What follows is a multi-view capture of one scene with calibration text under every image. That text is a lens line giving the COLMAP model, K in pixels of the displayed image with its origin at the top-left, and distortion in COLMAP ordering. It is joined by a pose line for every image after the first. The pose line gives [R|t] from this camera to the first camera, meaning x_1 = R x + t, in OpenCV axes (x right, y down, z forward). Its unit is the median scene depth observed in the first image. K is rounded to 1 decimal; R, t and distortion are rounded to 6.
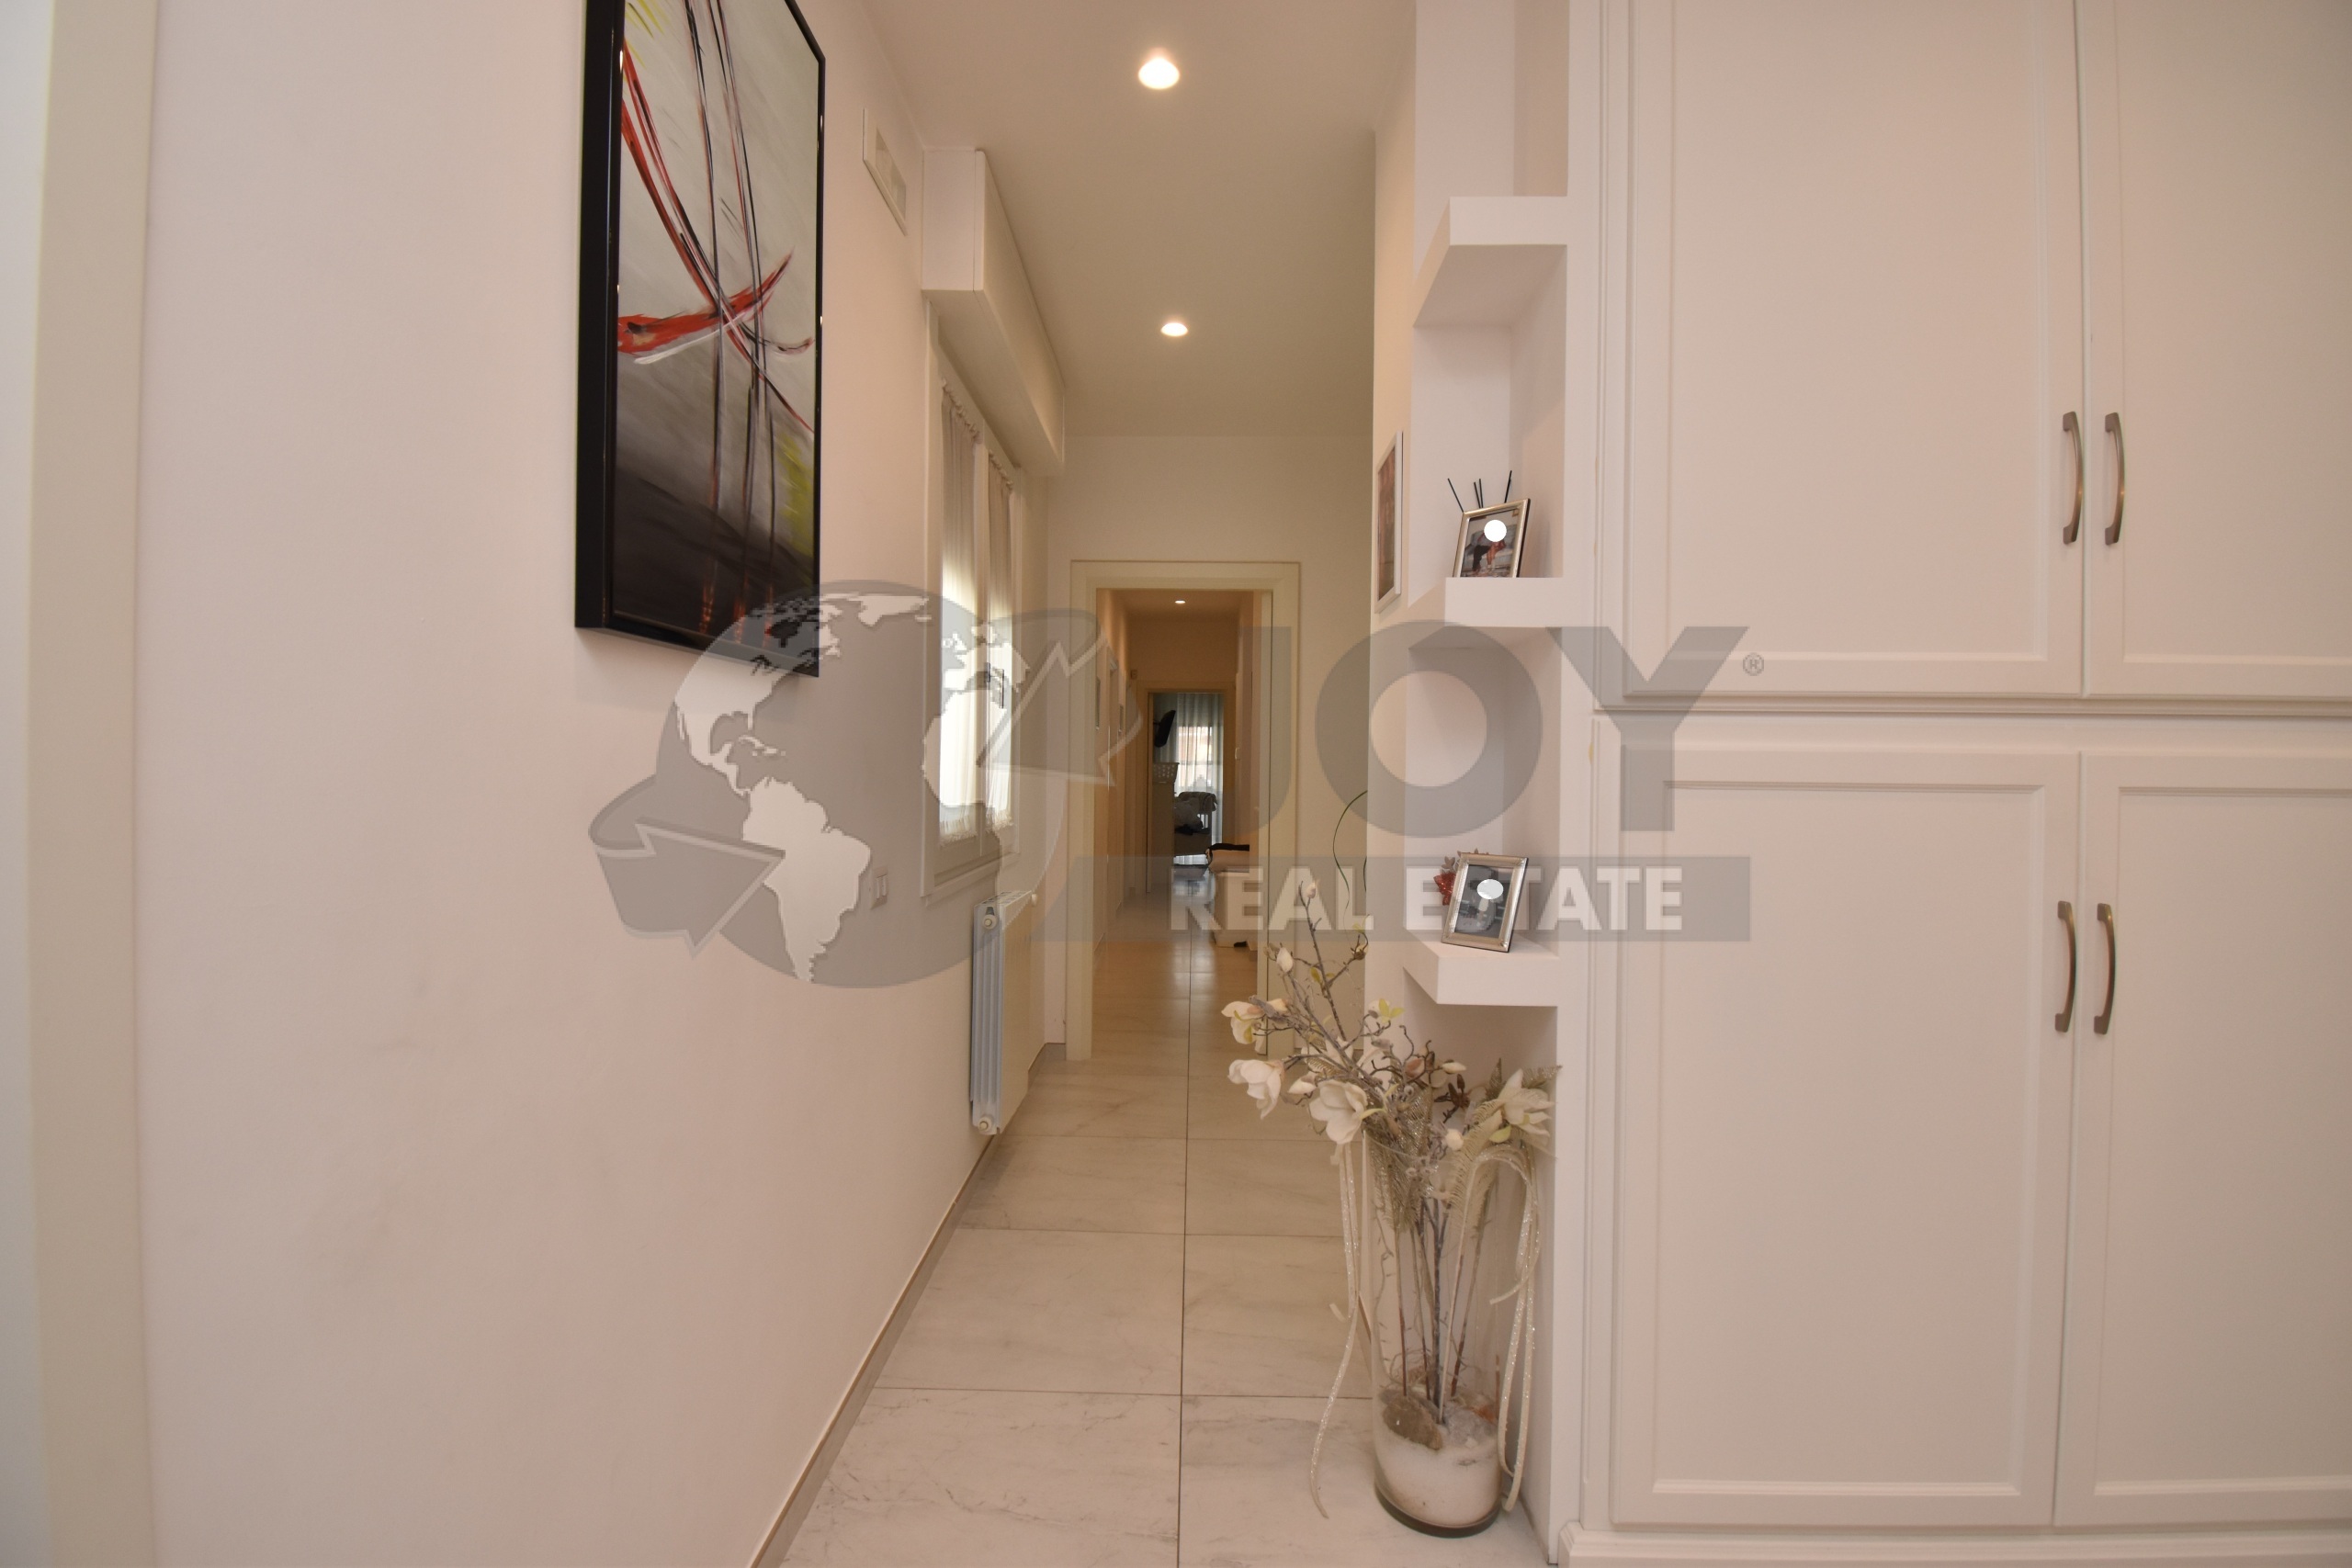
lens RADIAL K [[1063.8, 0, 1176.0], [0, 1063.8, 784.0], [0, 0, 1]] dist [-0.000468, -0.000063]
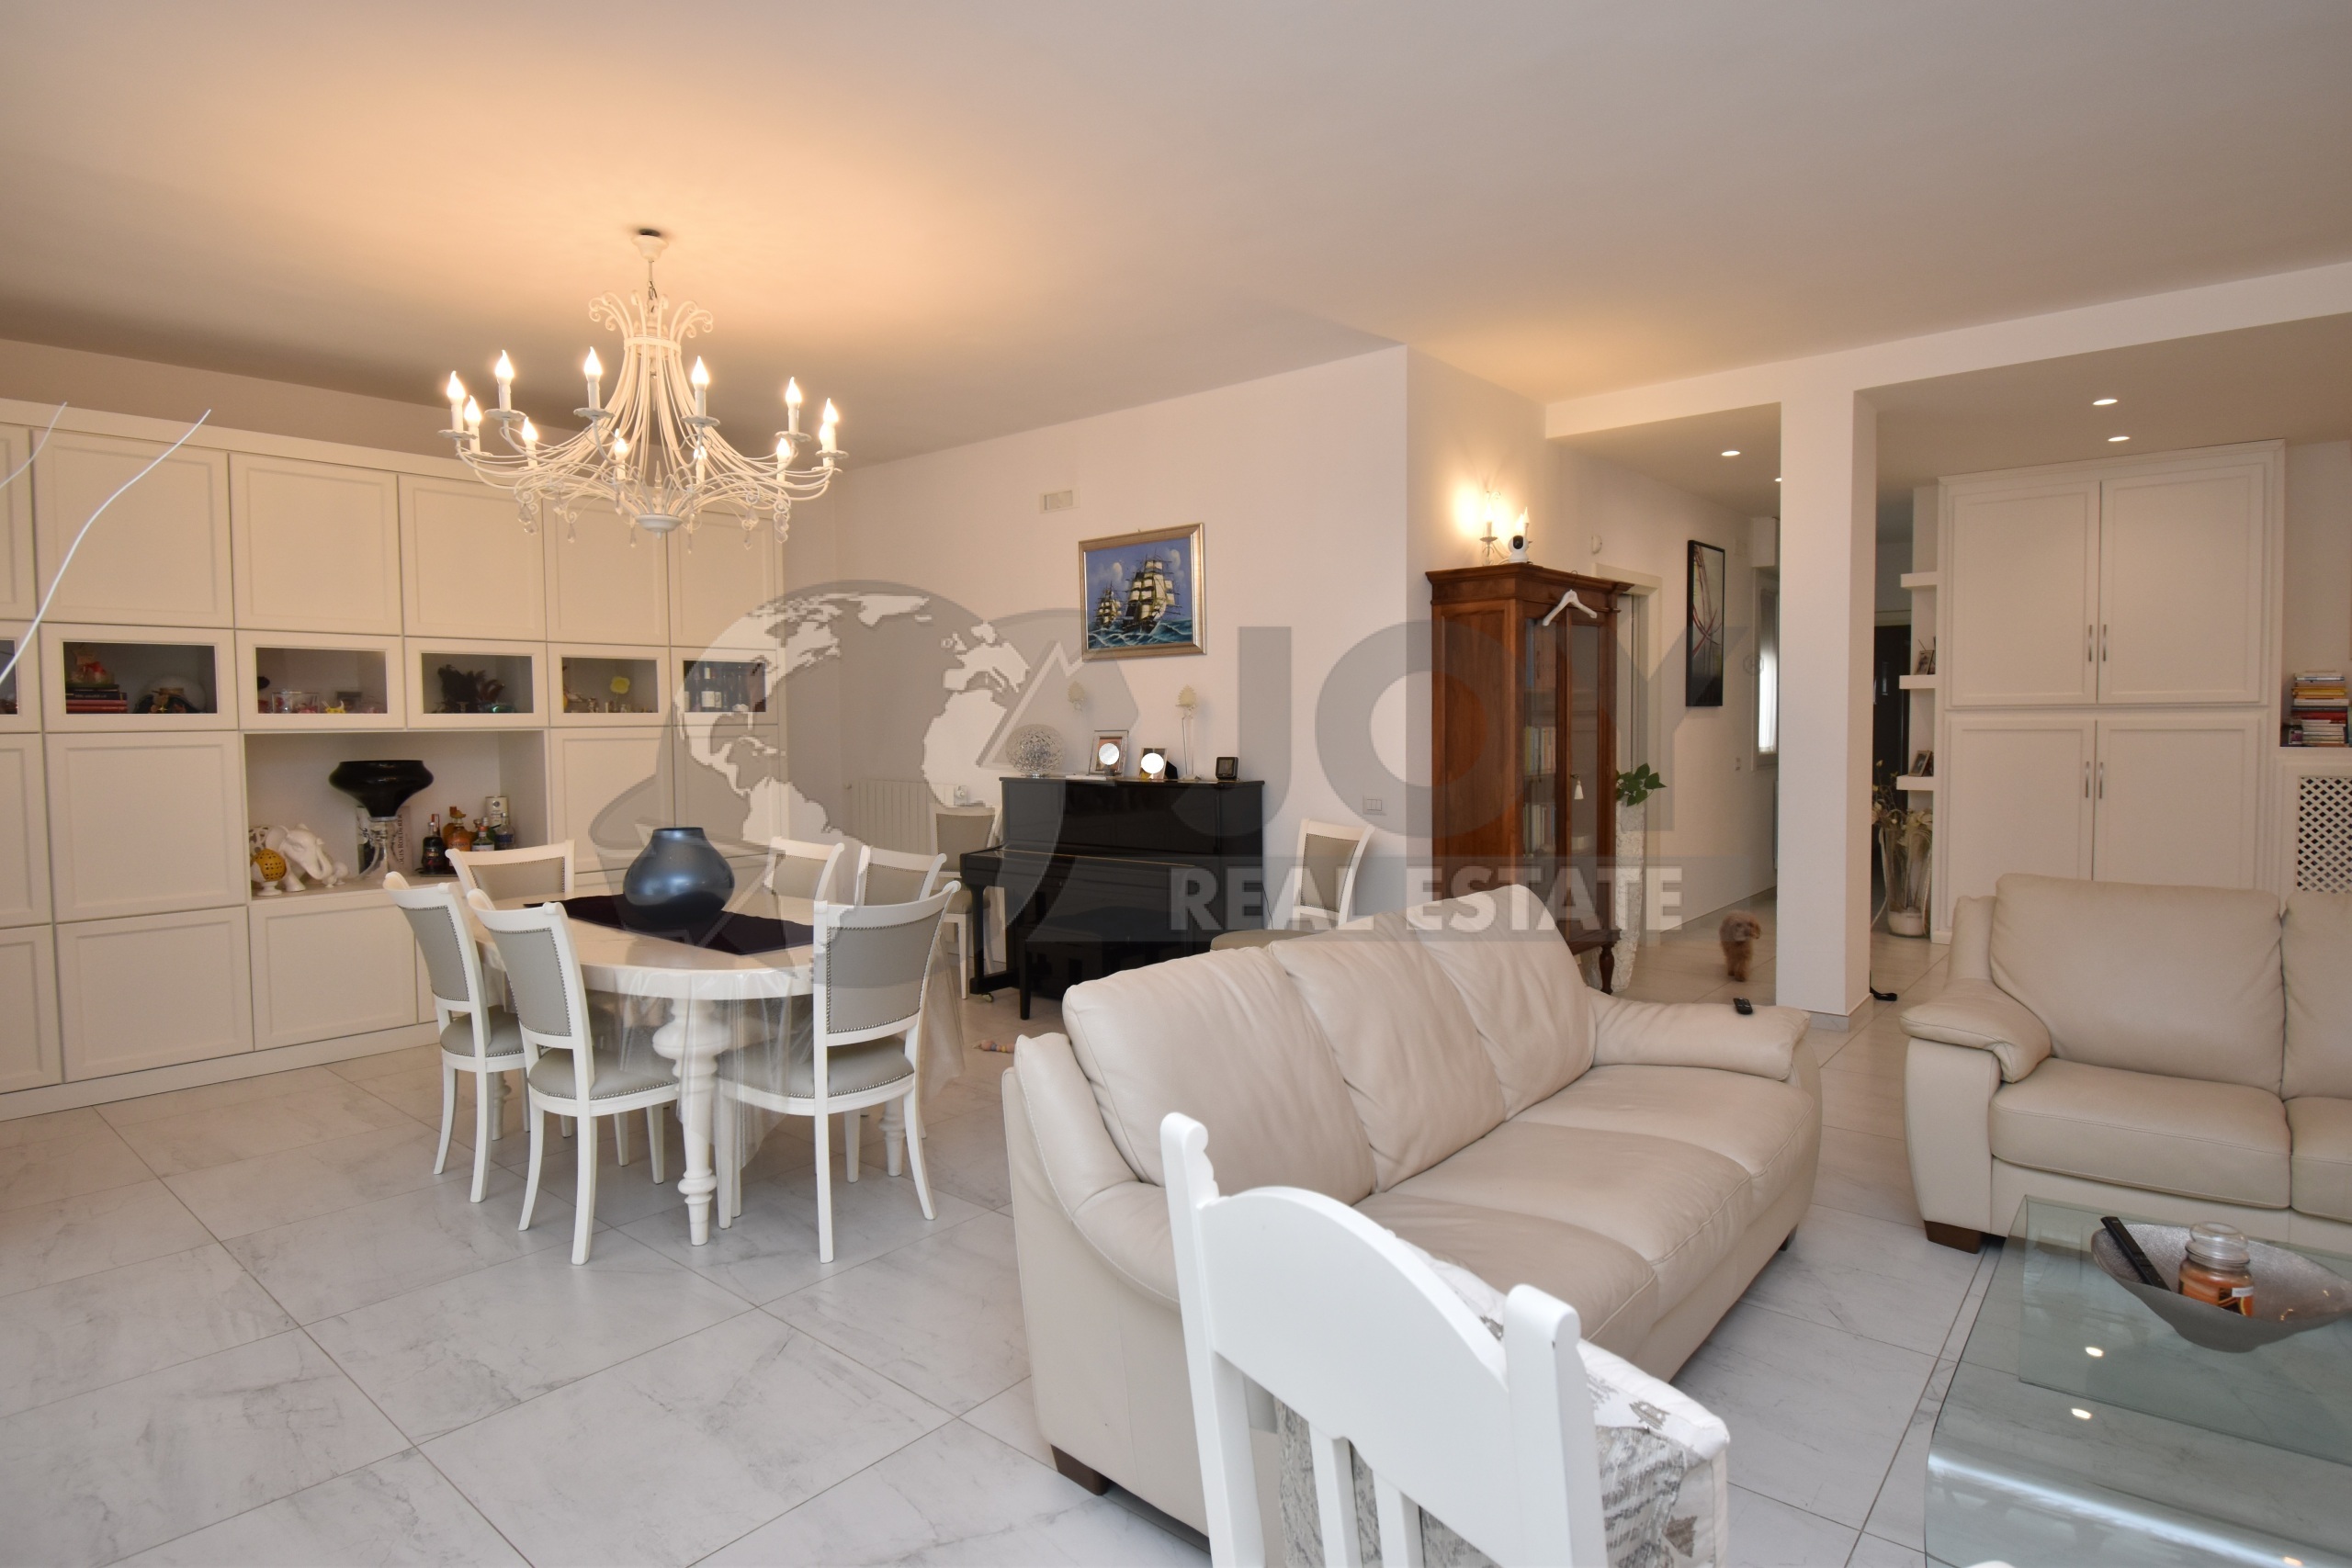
lens RADIAL K [[1222.3, 0, 1208.3], [0, 1222.3, 772.0], [0, 0, 1]] dist [0.046446, -0.046761]
pose [[0.795754, 0.014932, -0.605436, 0.950975], [0.001592, 0.999641, 0.026746, 0.028053], [0.605618, -0.022247, 0.795444, -3.913133]]
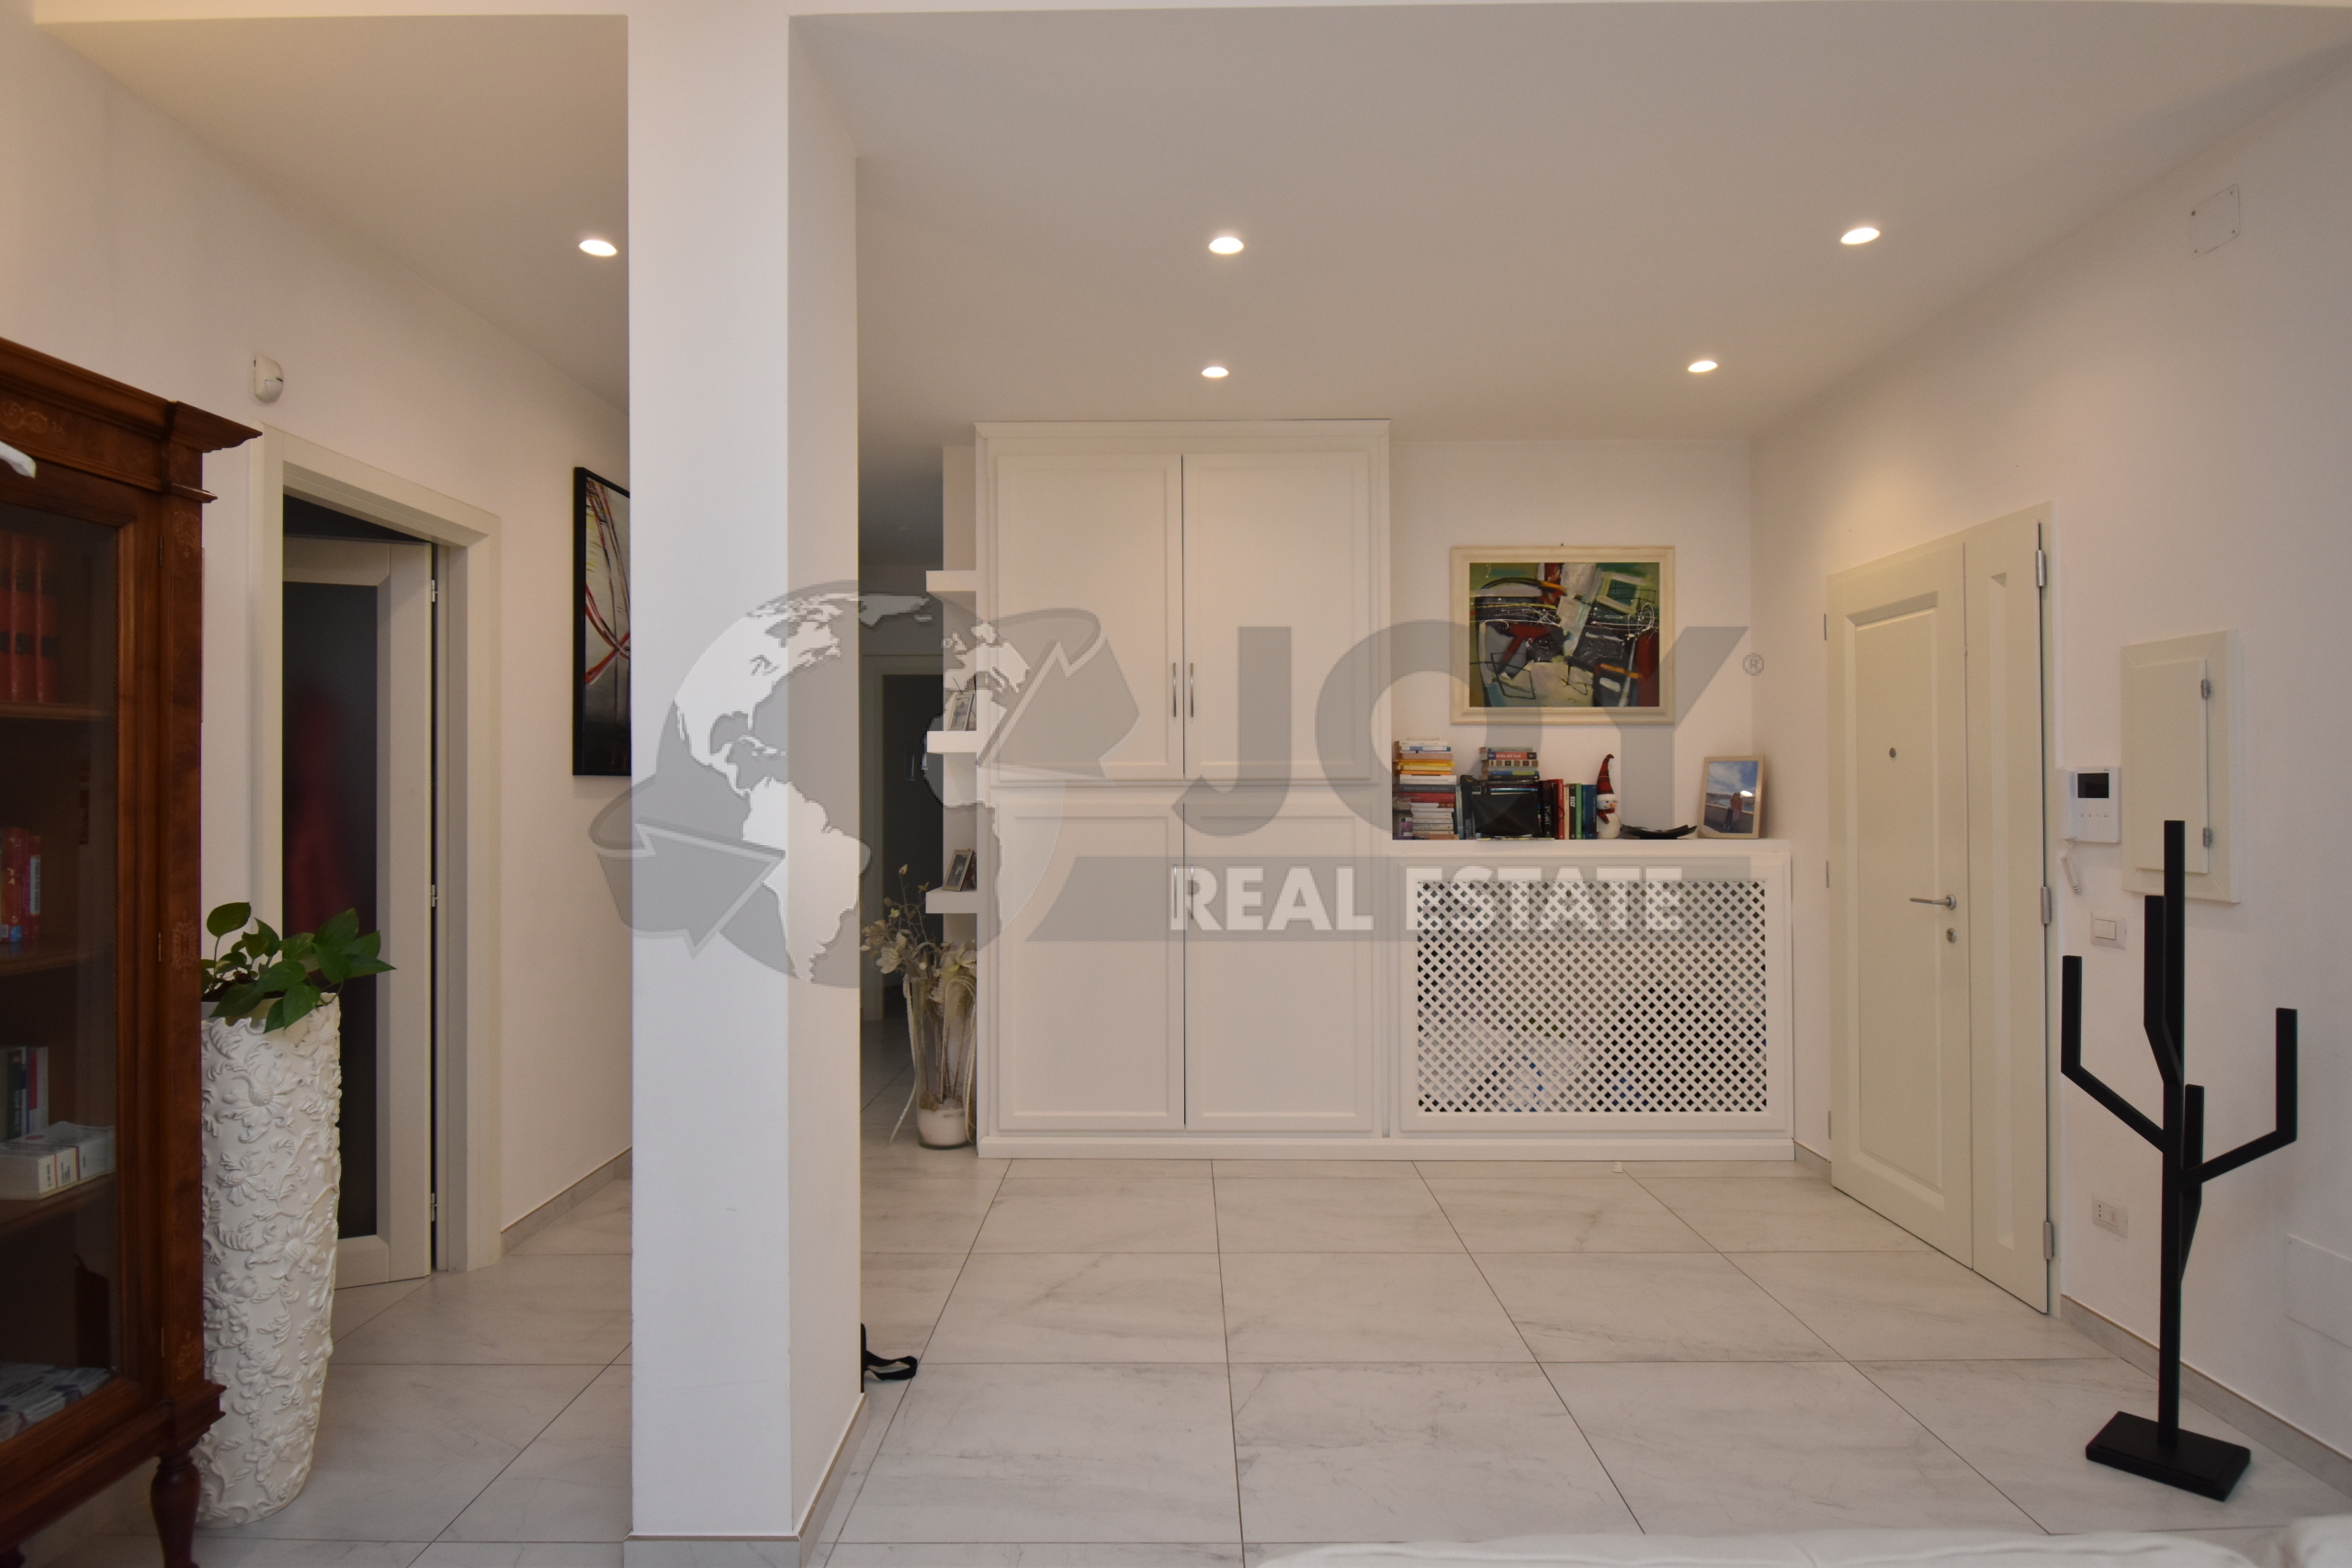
lens RADIAL K [[1306.2, 0, 1176.0], [0, 1306.2, 784.0], [0, 0, 1]] dist [0.003834, -0.019786]
pose [[0.999590, -0.007274, 0.027693, 0.719566], [0.007940, 0.999680, -0.024000, -0.000349], [-0.027510, 0.024210, 0.999328, -1.879852]]
